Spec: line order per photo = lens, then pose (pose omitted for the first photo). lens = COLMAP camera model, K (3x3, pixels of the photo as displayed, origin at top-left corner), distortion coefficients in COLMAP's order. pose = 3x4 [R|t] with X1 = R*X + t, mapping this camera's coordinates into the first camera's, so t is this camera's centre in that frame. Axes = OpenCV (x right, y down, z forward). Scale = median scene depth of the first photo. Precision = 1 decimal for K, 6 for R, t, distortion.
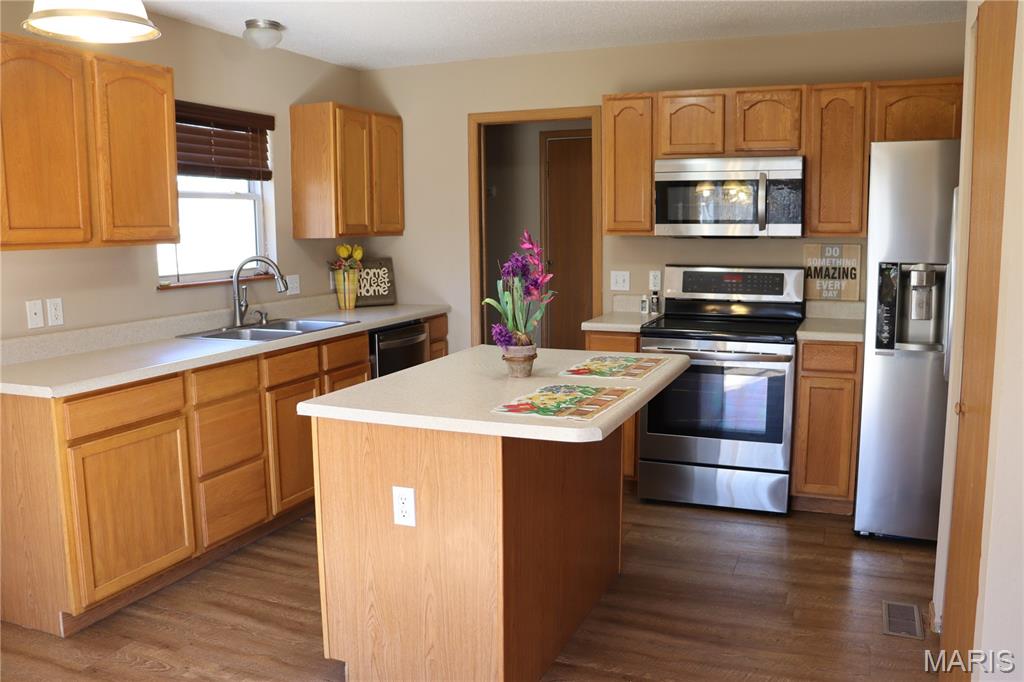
lens RADIAL K [[857.8, 0, 516.9], [0, 857.8, 339.8], [0, 0, 1]] dist [-0.157470, 0.121864]
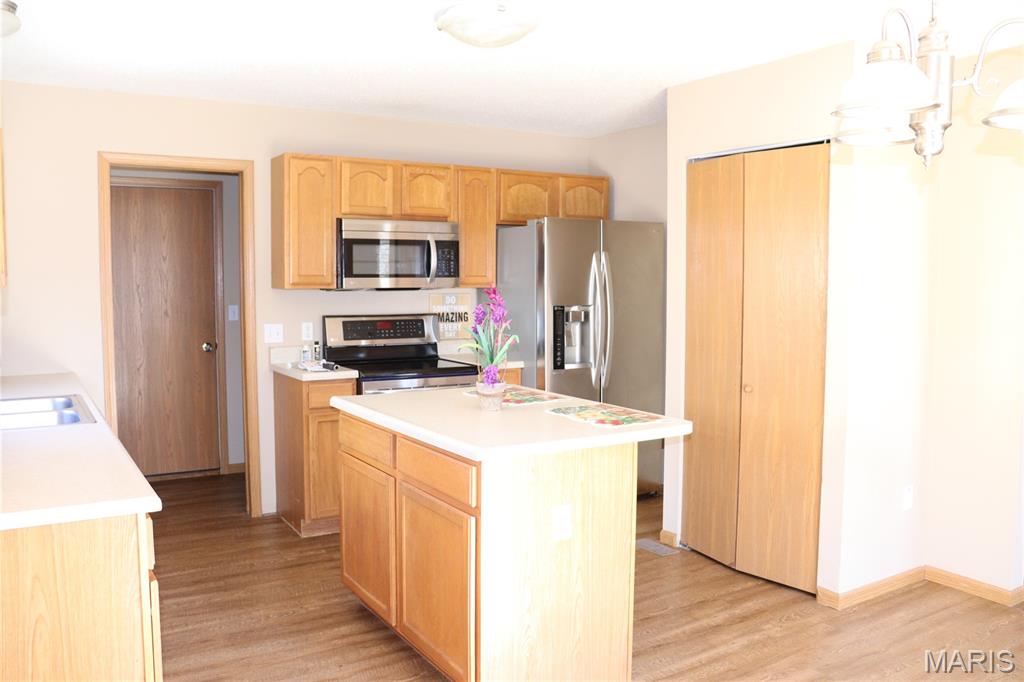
lens RADIAL K [[857.8, 0, 516.1], [0, 857.8, 341.8], [0, 0, 1]] dist [-0.157470, 0.121864]
pose [[0.580996, -0.051560, 0.812272, -0.588799], [0.102019, 0.994734, -0.009829, -0.021961], [-0.807488, 0.088578, 0.583196, 0.198067]]
